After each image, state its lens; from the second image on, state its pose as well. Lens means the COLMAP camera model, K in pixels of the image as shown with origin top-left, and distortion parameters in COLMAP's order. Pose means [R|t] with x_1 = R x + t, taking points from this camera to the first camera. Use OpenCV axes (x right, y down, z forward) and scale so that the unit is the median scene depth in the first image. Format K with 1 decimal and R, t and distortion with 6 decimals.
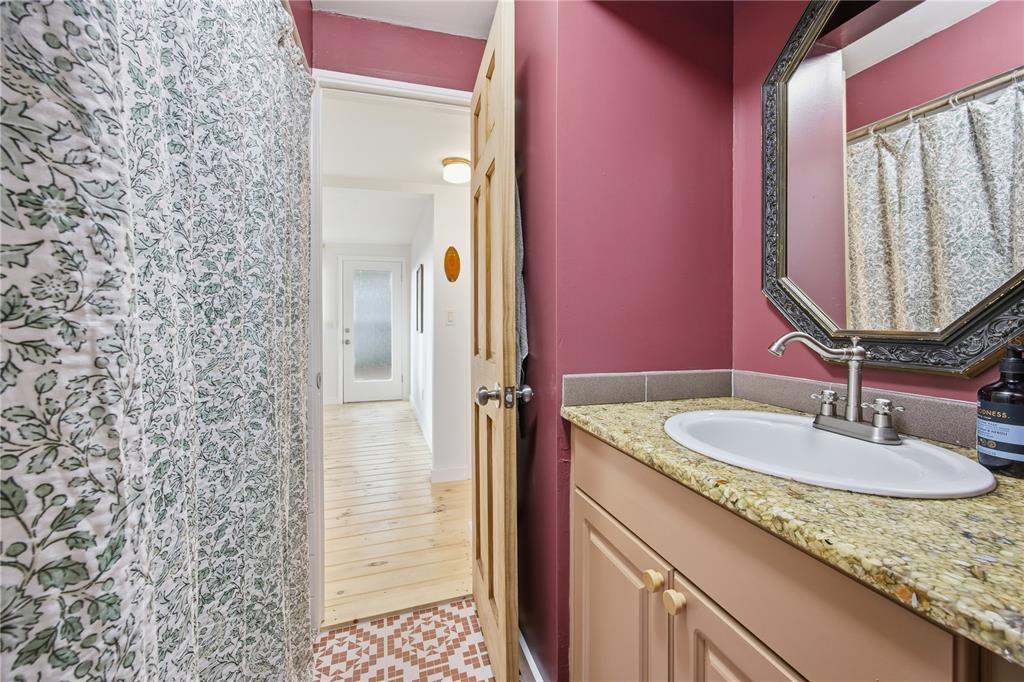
lens RADIAL K [[436.5, 0, 518.1], [0, 436.5, 326.4], [0, 0, 1]] dist [-0.002071, -0.000495]
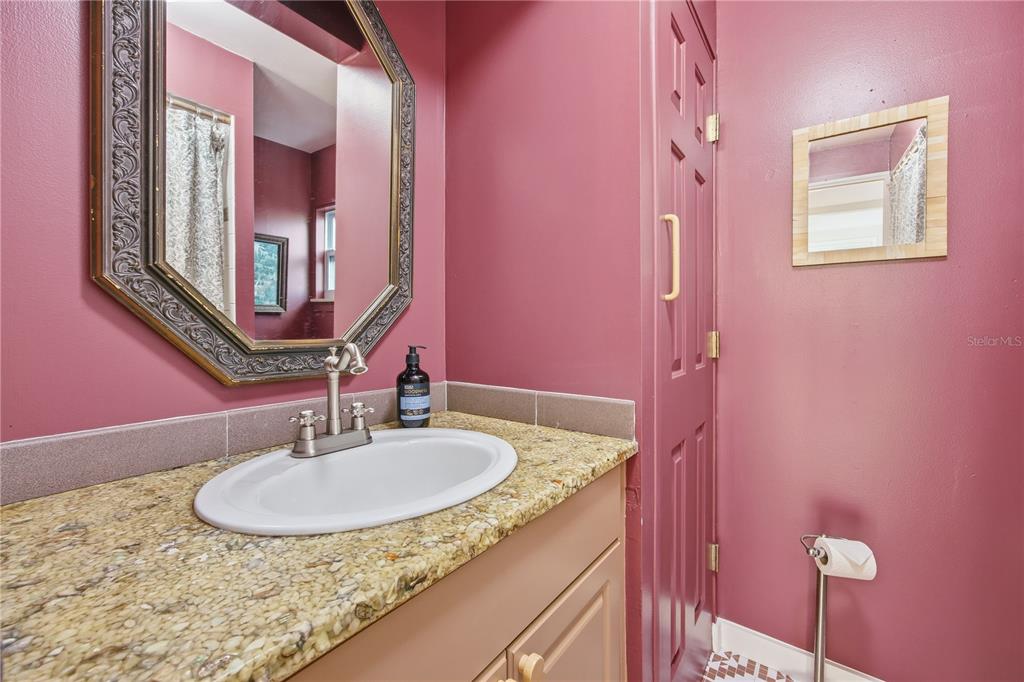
lens RADIAL K [[436.5, 0, 518.1], [0, 436.5, 326.4], [0, 0, 1]] dist [-0.002071, -0.000495]
pose [[-0.596047, 0.010062, 0.802886, -0.275942], [0.016577, 0.999863, -0.000224, -0.014830], [-0.802778, 0.013176, -0.596132, 1.456699]]
